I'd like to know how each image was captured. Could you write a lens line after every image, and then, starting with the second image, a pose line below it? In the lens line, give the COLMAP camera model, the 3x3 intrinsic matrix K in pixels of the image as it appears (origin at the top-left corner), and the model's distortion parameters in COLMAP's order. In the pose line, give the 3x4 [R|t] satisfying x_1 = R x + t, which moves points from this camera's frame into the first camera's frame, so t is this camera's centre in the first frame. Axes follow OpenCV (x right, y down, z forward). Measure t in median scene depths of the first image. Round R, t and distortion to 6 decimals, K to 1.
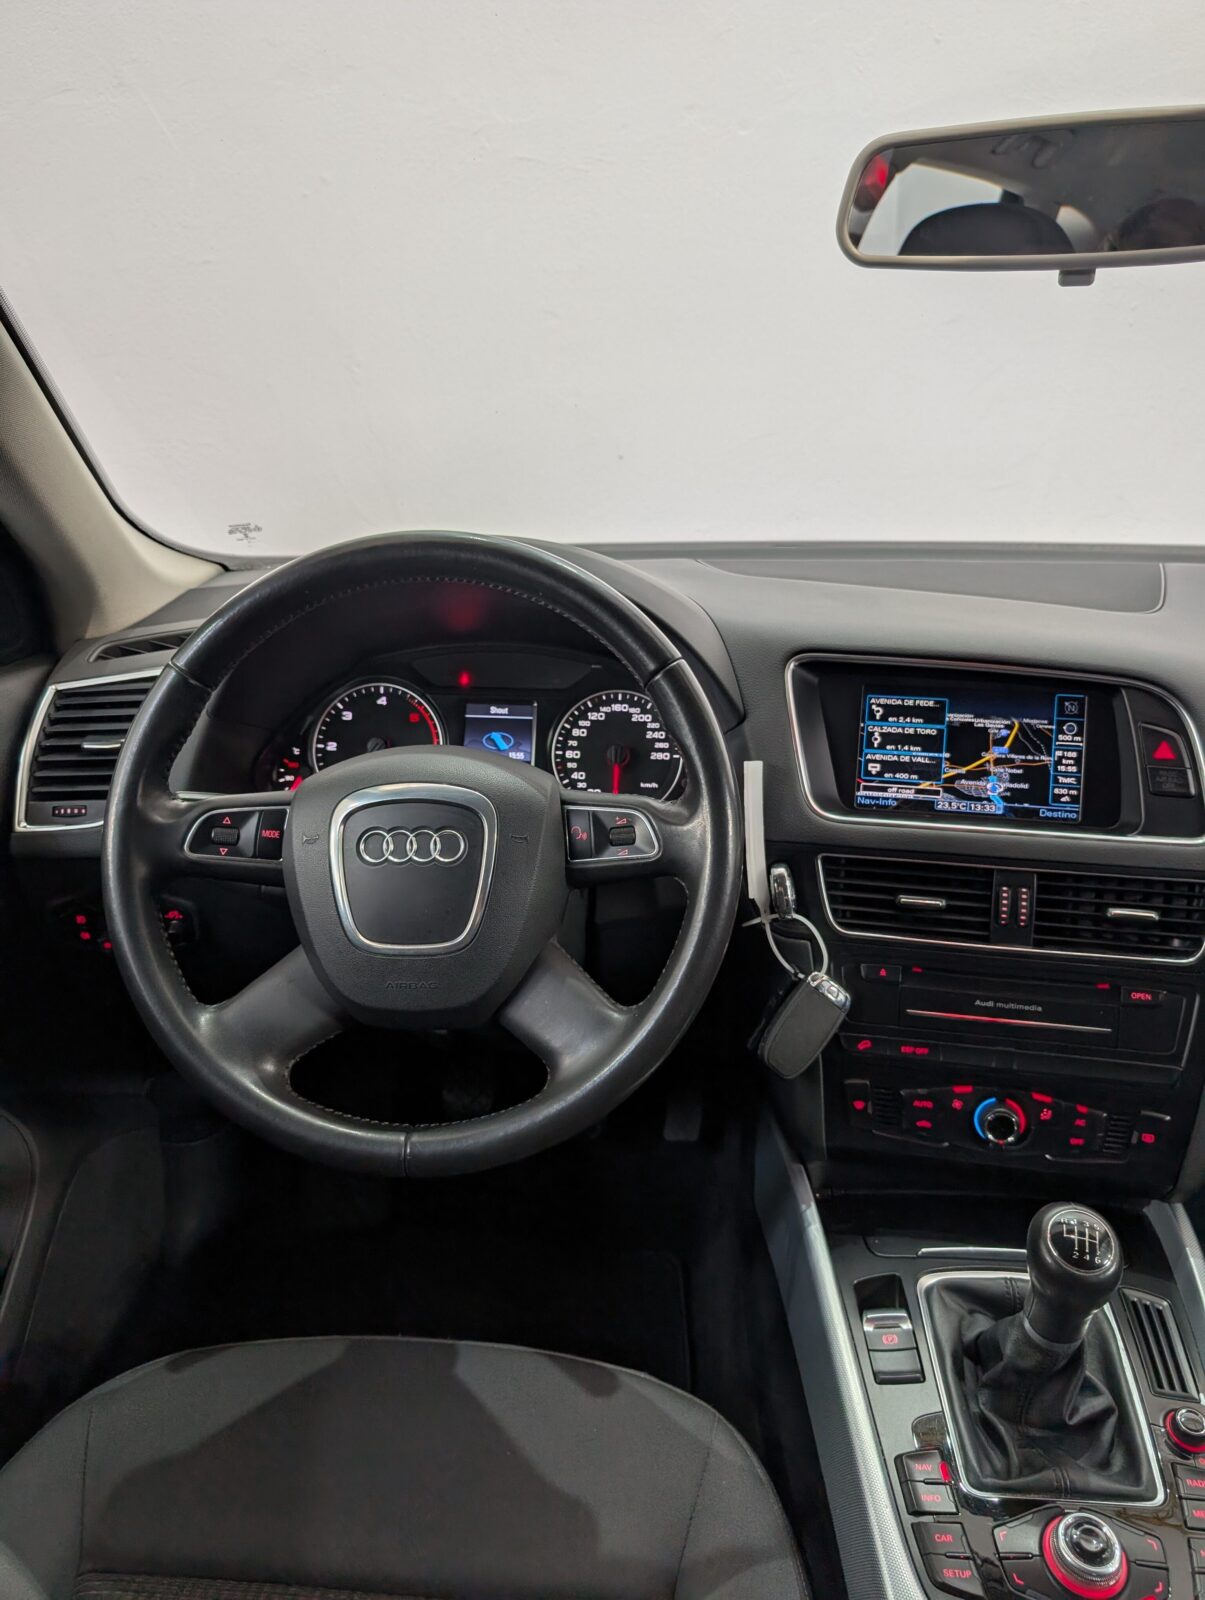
lens RADIAL K [[1173.6, 0, 617.2], [0, 1173.6, 790.0], [0, 0, 1]] dist [0.003075, -0.005905]
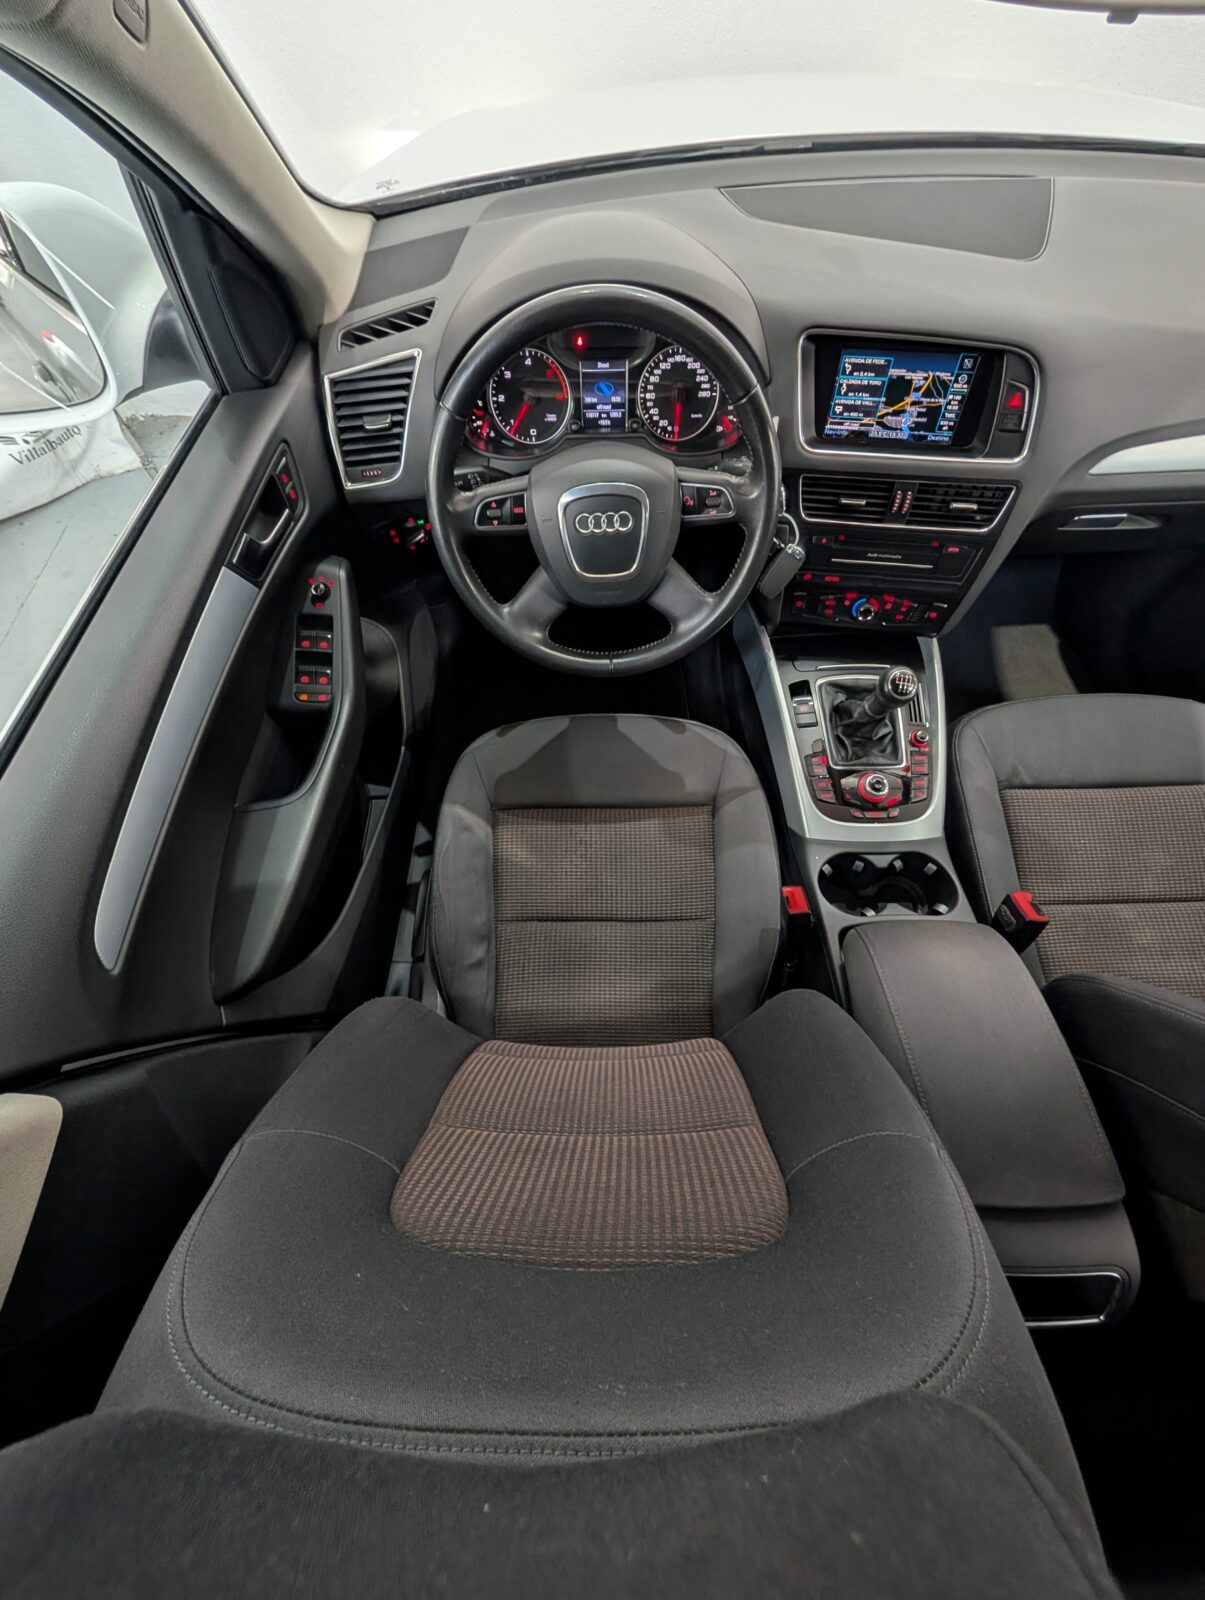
lens RADIAL K [[608.5, 0, 603.4], [0, 608.5, 799.5], [0, 0, 1]] dist [-0.000237, 0.000398]
pose [[0.996485, -0.082193, 0.016200, -0.185513], [0.047860, 0.717259, 0.695161, -0.249270], [-0.068757, -0.691942, 0.718672, 0.001184]]
